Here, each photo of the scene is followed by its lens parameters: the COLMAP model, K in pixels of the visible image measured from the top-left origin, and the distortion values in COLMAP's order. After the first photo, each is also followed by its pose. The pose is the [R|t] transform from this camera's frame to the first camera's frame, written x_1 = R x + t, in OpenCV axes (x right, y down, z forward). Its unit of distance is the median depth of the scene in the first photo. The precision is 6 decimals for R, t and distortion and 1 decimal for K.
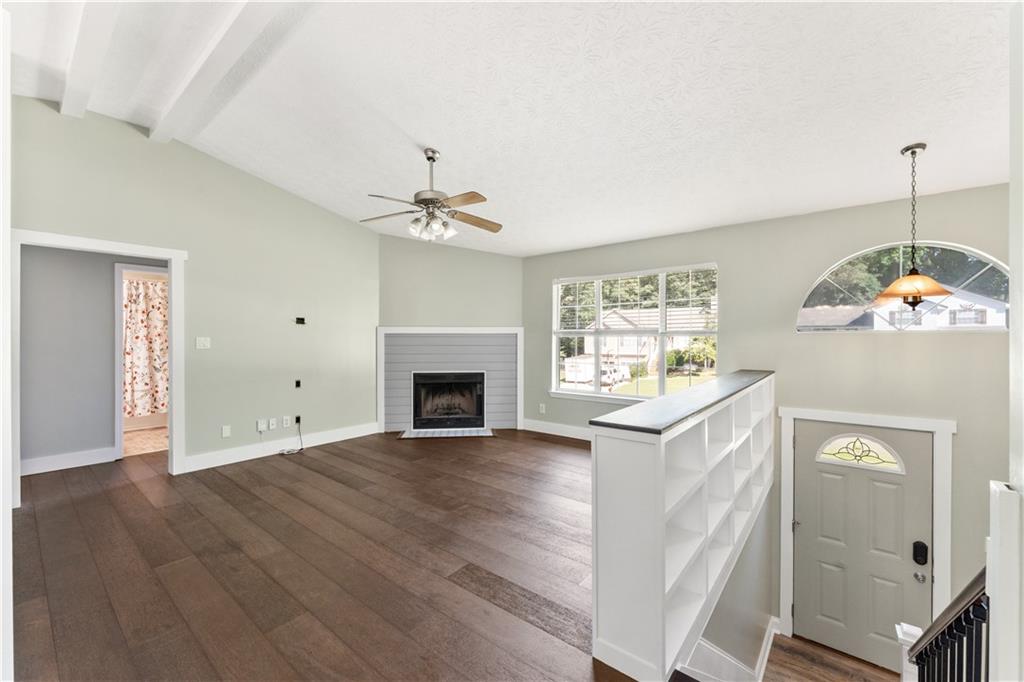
lens RADIAL K [[409.0, 0, 513.6], [0, 409.0, 340.1], [0, 0, 1]] dist [-0.005772, 0.001231]
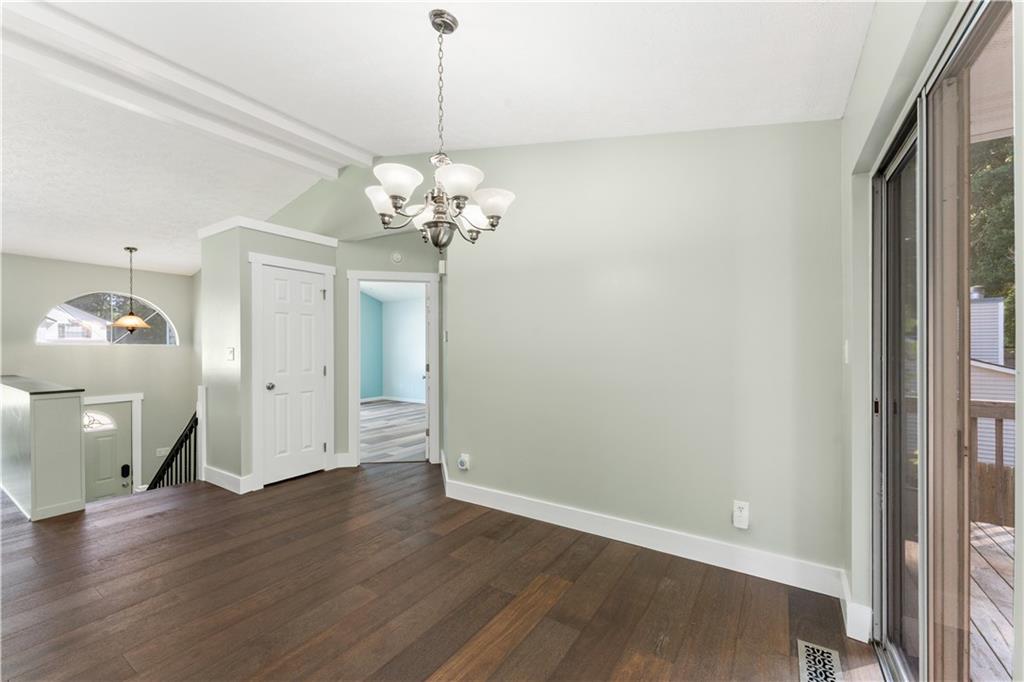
lens RADIAL K [[409.0, 0, 513.5], [0, 409.0, 346.9], [0, 0, 1]] dist [-0.005772, 0.001231]
pose [[-0.107320, 0.004289, 0.994215, -0.812097], [0.010354, 0.999941, -0.003196, 0.008737], [-0.994171, 0.009951, -0.107358, -0.420636]]
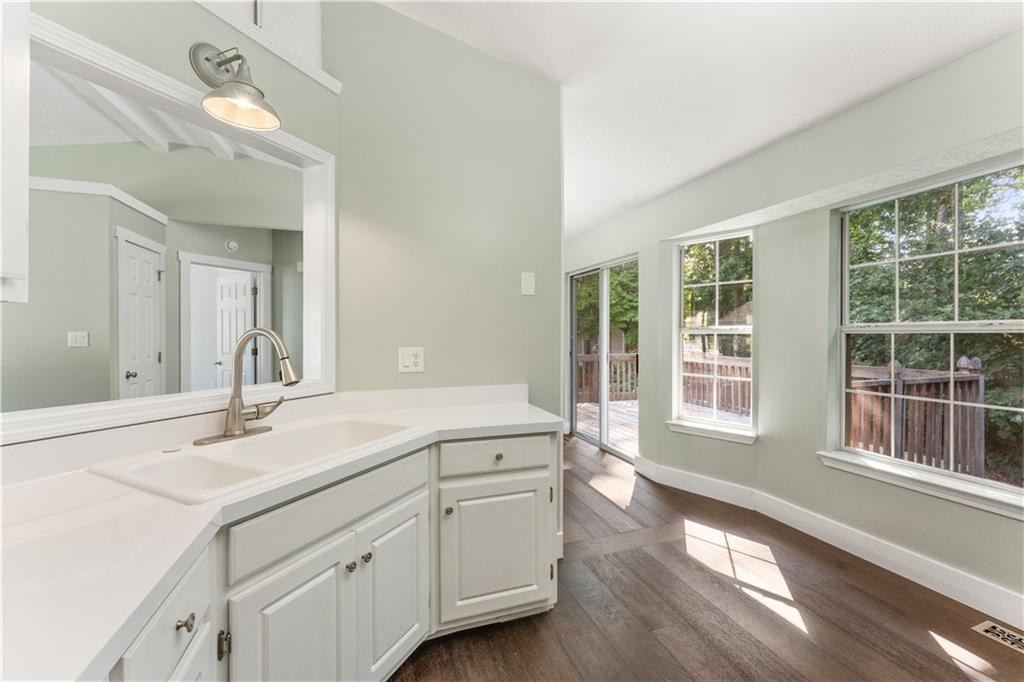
lens RADIAL K [[409.0, 0, 512.7], [0, 409.0, 336.9], [0, 0, 1]] dist [-0.005772, 0.001231]
pose [[-0.848892, -0.000299, 0.528567, -0.956462], [0.006515, 0.999918, 0.011029, 0.007353], [-0.528527, 0.012805, -0.848820, 0.389055]]
